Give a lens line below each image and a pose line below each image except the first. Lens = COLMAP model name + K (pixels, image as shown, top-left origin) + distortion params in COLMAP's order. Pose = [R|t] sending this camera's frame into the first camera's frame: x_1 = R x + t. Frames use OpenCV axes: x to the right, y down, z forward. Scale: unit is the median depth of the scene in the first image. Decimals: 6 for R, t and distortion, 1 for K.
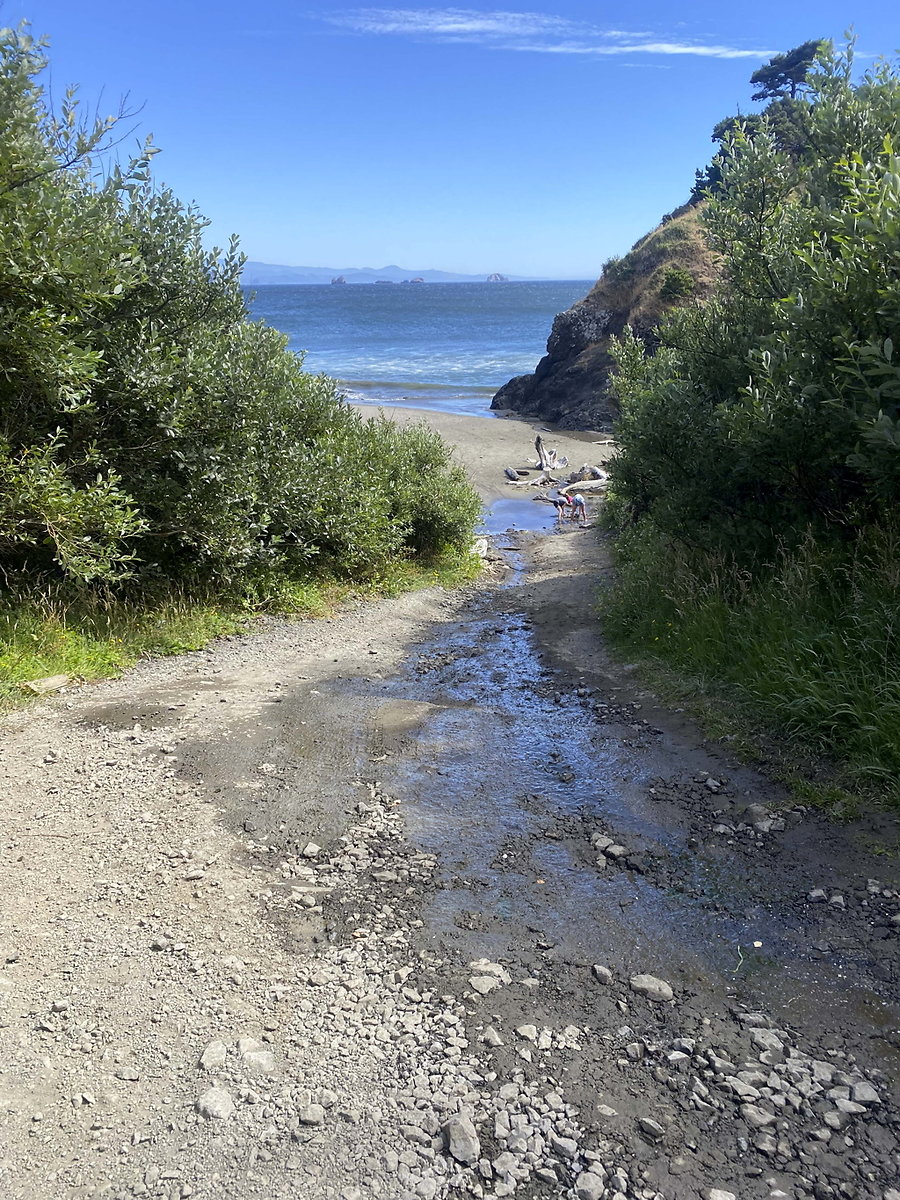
lens RADIAL K [[917.9, 0, 450.0], [0, 917.9, 600.0], [0, 0, 1]] dist [0.008117, 0.003315]
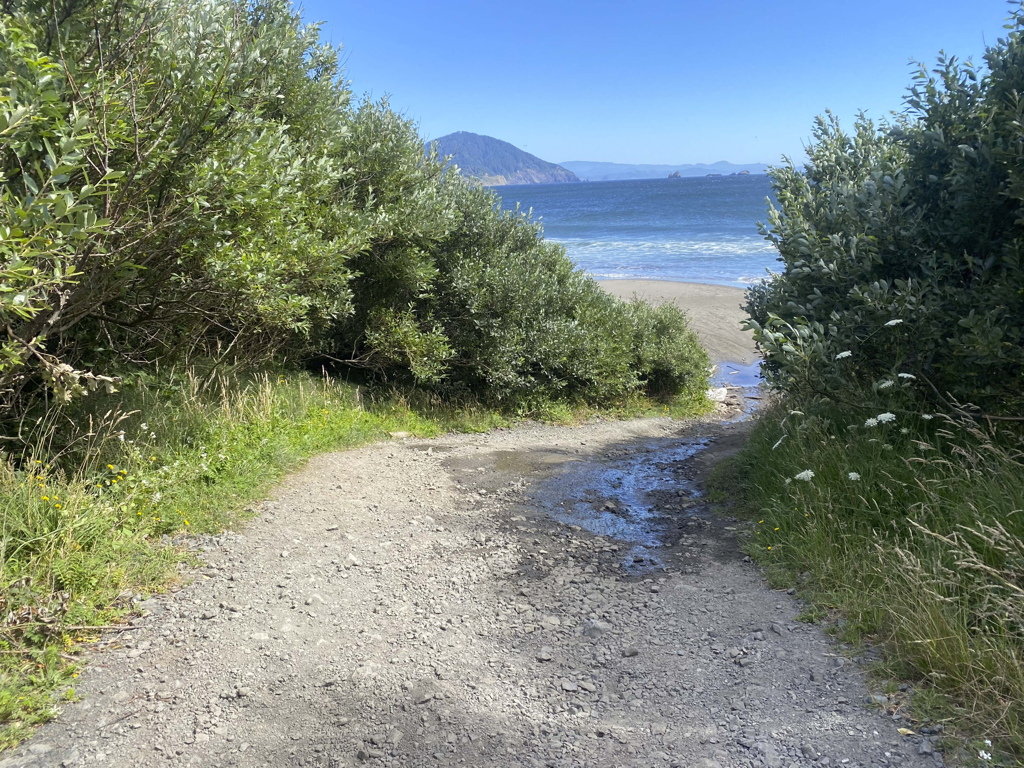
lens RADIAL K [[783.3, 0, 512.0], [0, 783.3, 384.0], [0, 0, 1]] dist [0.008117, 0.003315]
pose [[0.950129, 0.049274, -0.307939, 0.047264], [-0.071844, 0.995463, -0.062384, 0.010240], [0.303468, 0.081397, 0.949358, -0.082365]]
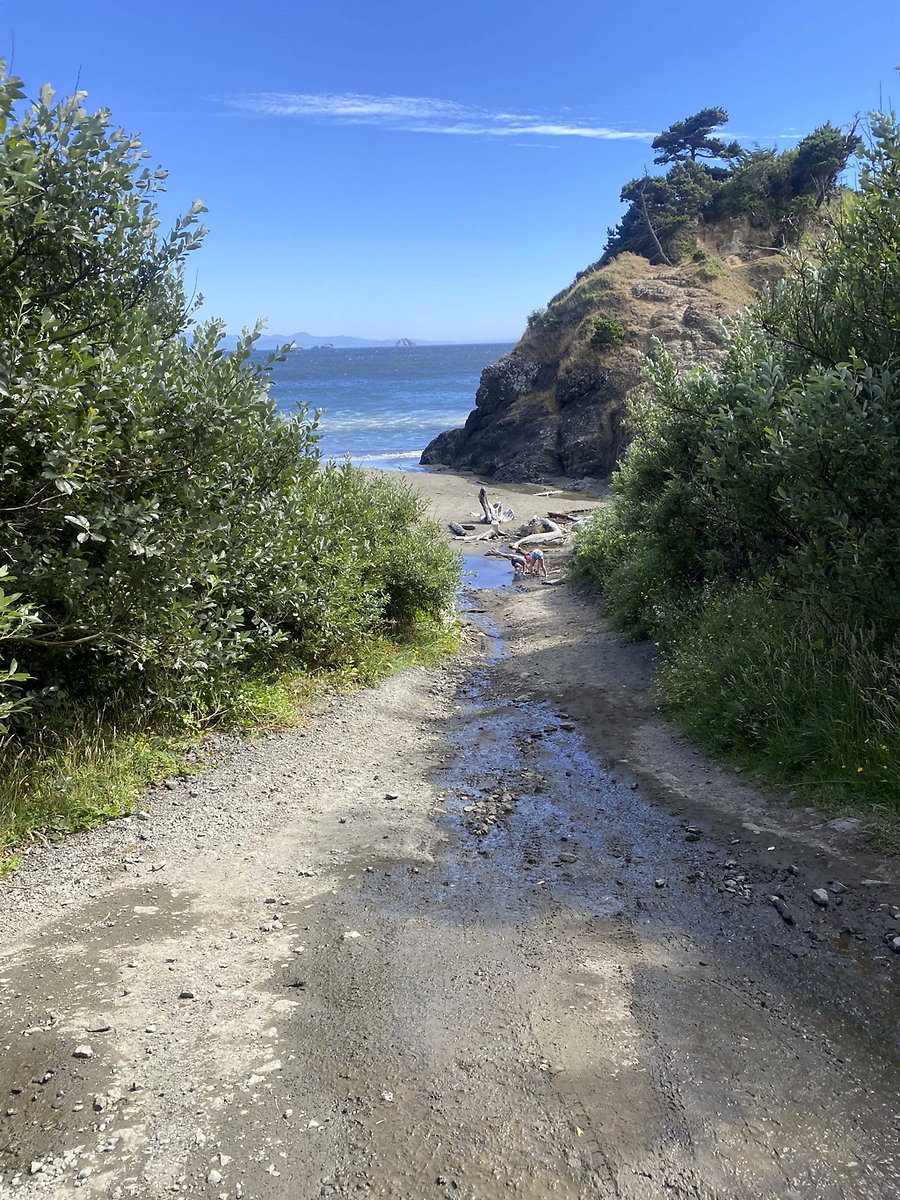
lens RADIAL K [[889.2, 0, 450.0], [0, 889.2, 600.0], [0, 0, 1]] dist [0.086130, -0.136662]
pose [[0.995061, -0.037011, 0.092107, -0.020061], [0.042371, 0.997478, -0.056933, -0.009625], [-0.089767, 0.060555, 0.994120, 0.072300]]
